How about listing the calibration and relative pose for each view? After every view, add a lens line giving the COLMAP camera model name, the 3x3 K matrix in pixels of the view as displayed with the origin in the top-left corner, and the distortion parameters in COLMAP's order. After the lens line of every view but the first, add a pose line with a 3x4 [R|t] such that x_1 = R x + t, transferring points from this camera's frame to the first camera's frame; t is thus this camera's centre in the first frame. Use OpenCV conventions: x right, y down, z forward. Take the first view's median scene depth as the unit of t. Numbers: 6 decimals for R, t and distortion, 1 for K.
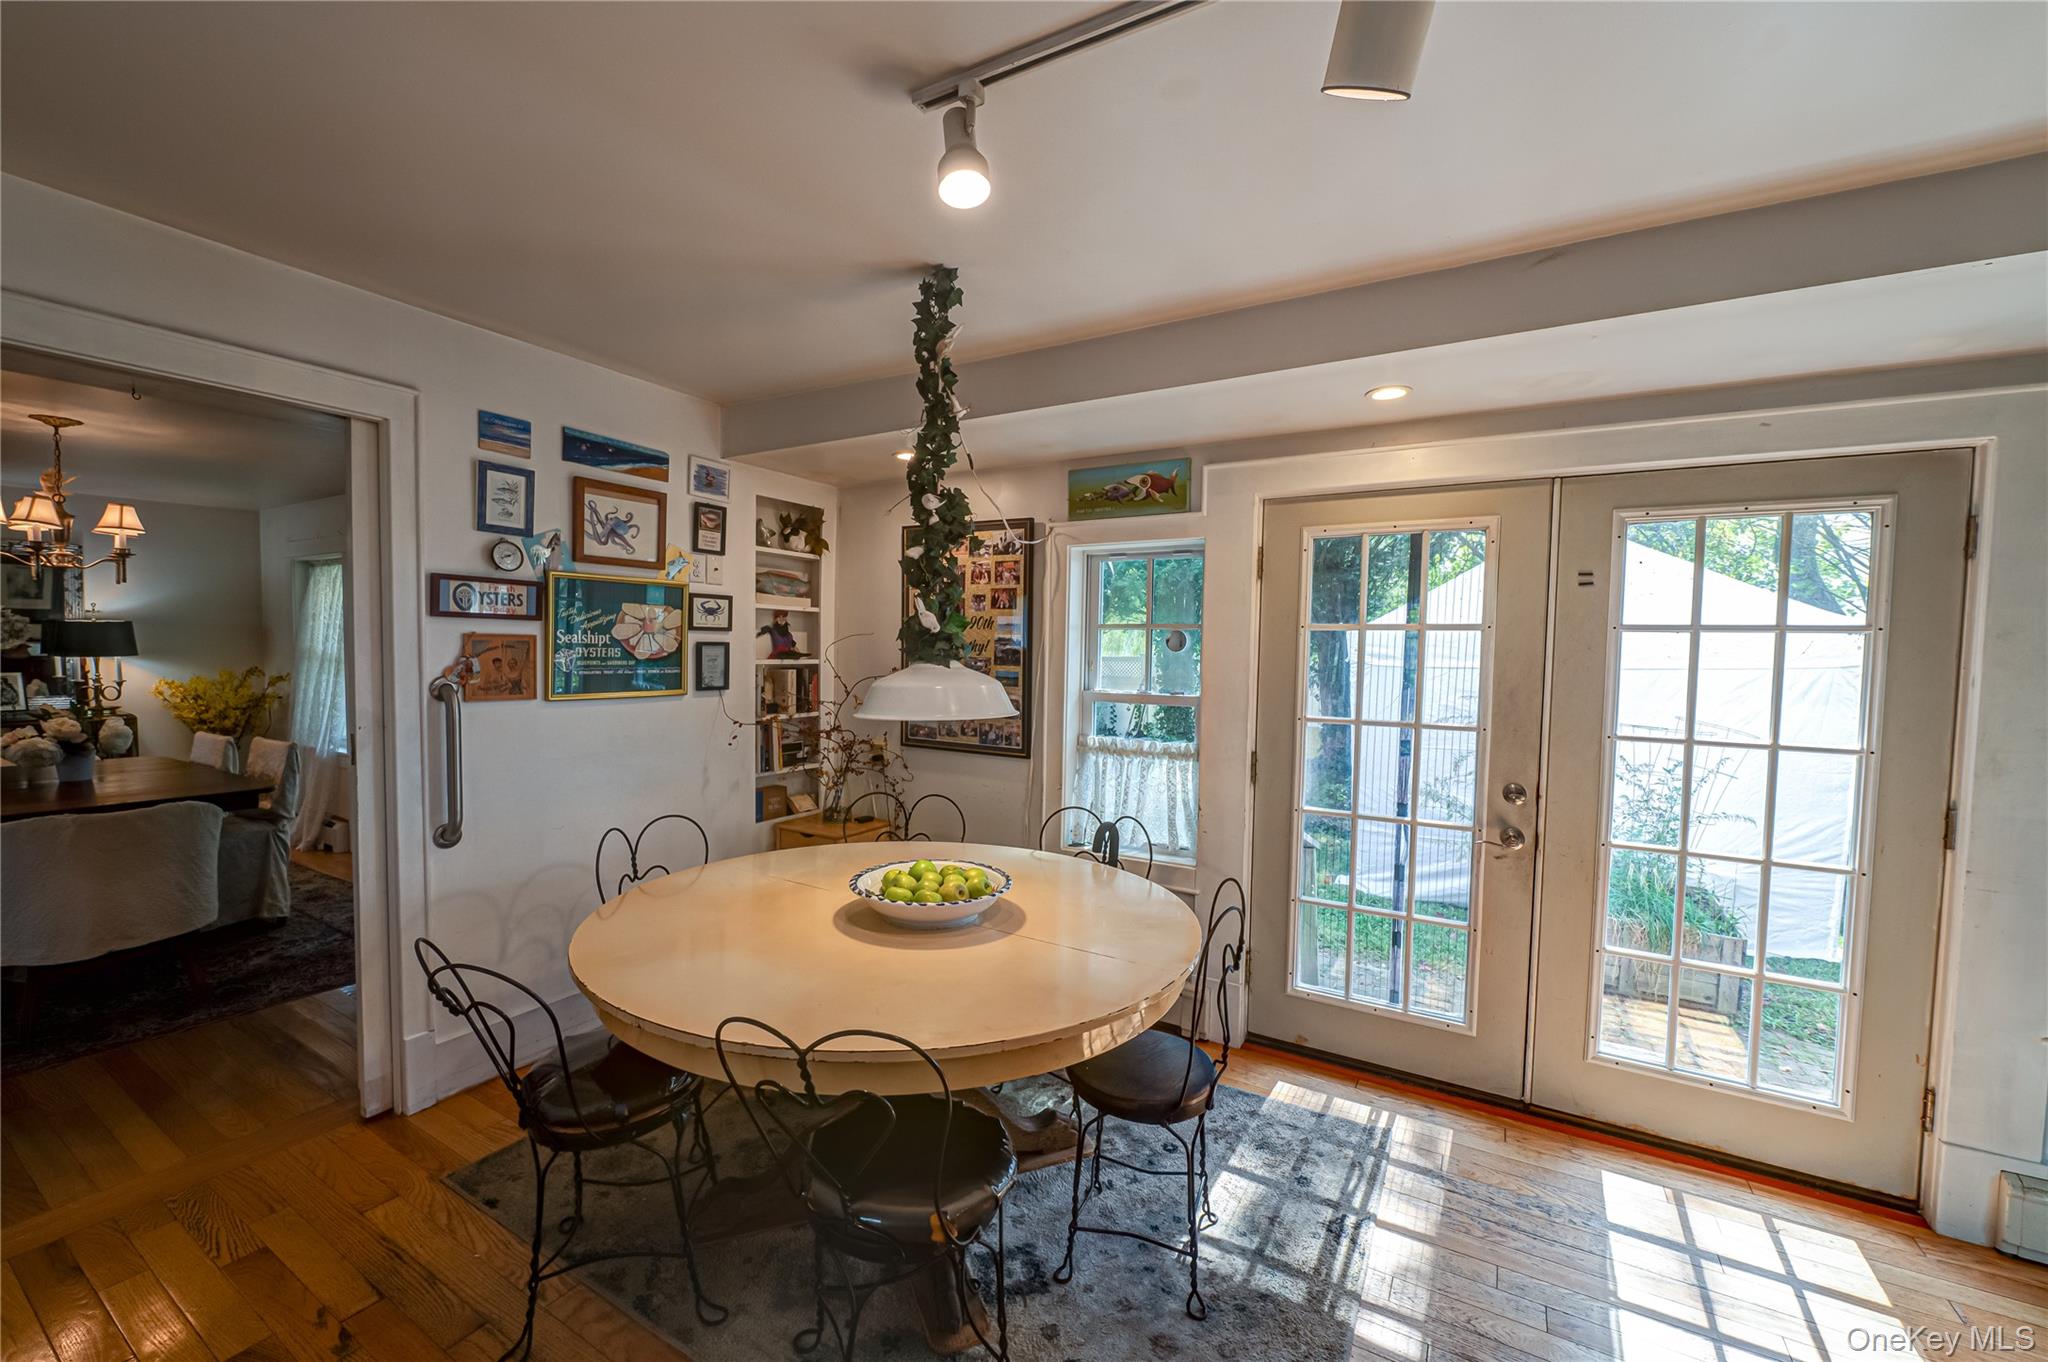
lens RADIAL K [[807.5, 0, 1036.0], [0, 807.5, 690.1], [0, 0, 1]] dist [-0.011365, 0.000380]
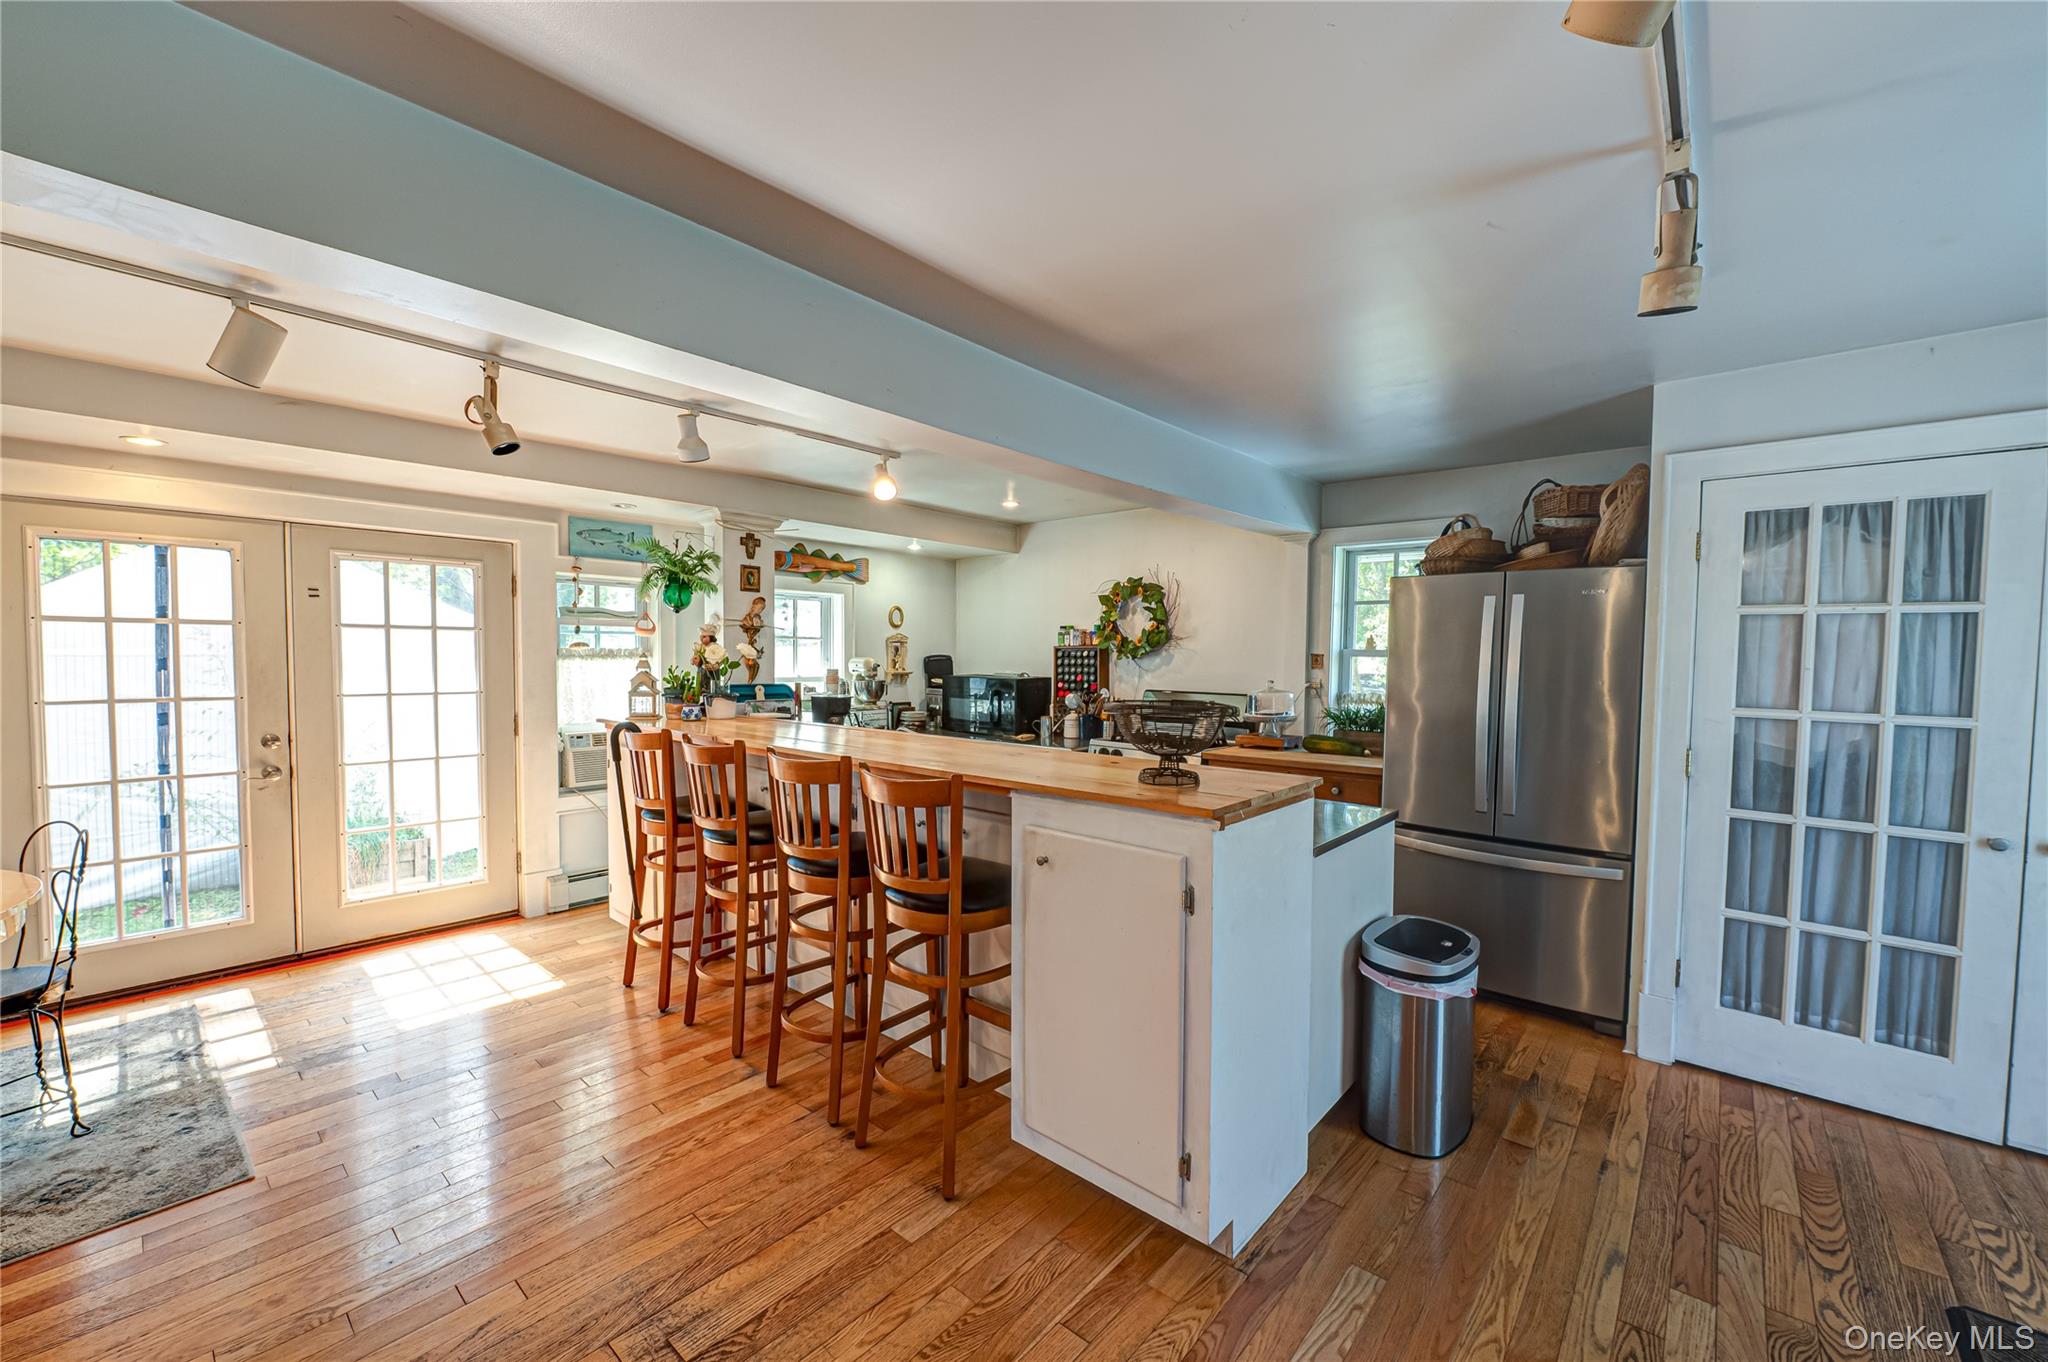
lens RADIAL K [[807.5, 0, 1026.4], [0, 807.5, 683.1], [0, 0, 1]] dist [-0.011365, 0.000380]
pose [[0.188336, -0.058516, 0.980360, -0.526384], [0.038622, 0.997893, 0.052143, 0.005356], [-0.981345, 0.028044, 0.190199, -0.572736]]
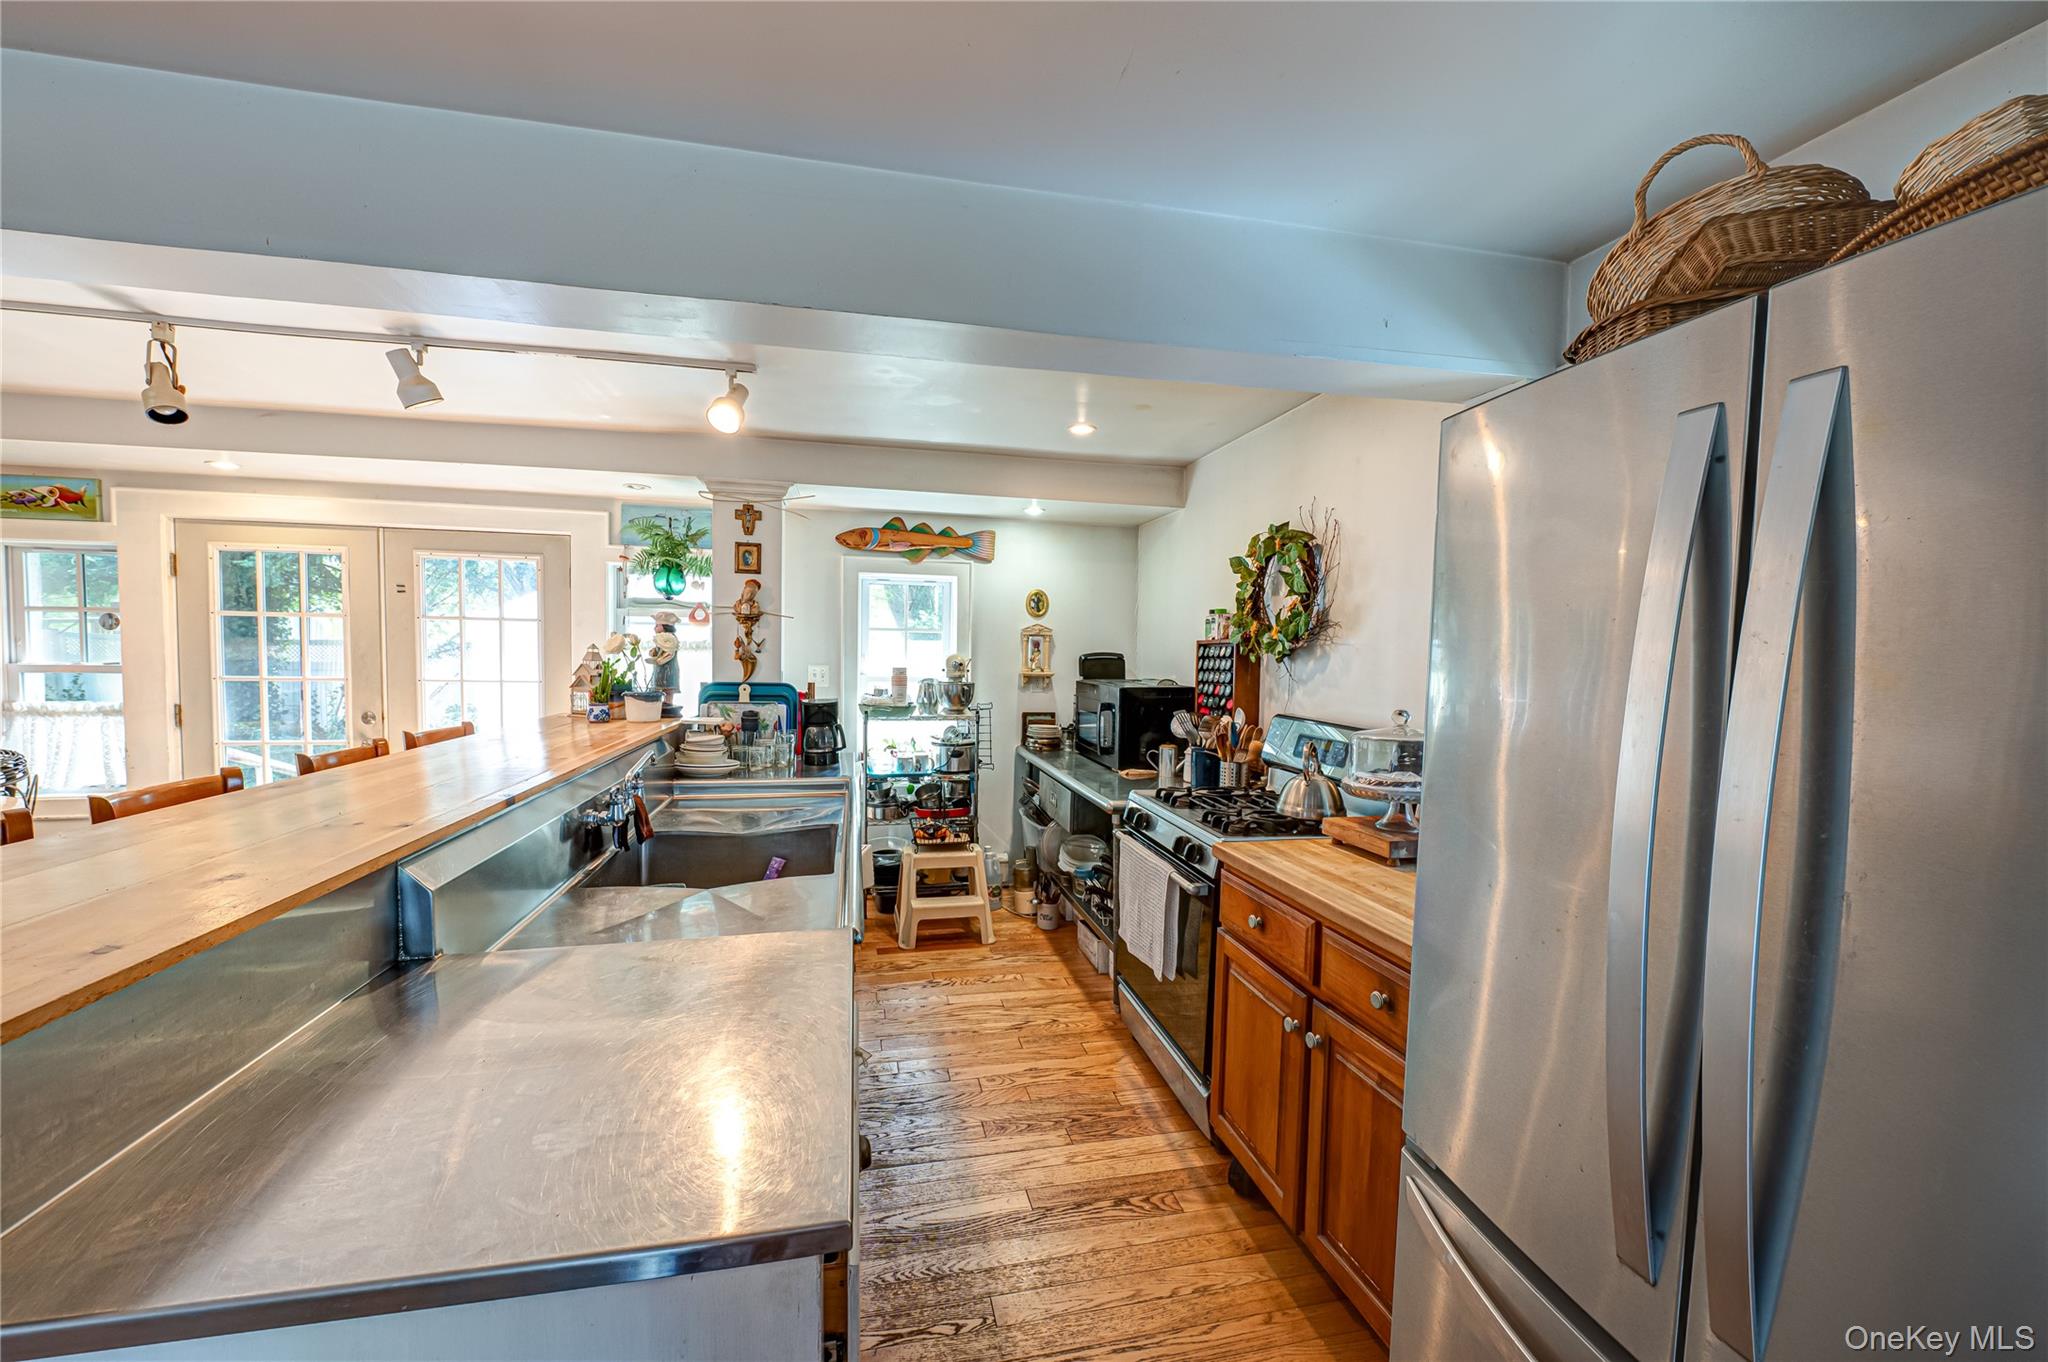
lens RADIAL K [[807.5, 0, 1032.6], [0, 807.5, 684.2], [0, 0, 1]] dist [-0.011365, 0.000380]
pose [[0.728114, -0.041897, 0.684175, 0.467102], [0.029275, 0.999120, 0.030029, 0.051274], [-0.684831, -0.001836, 0.728700, -1.112407]]
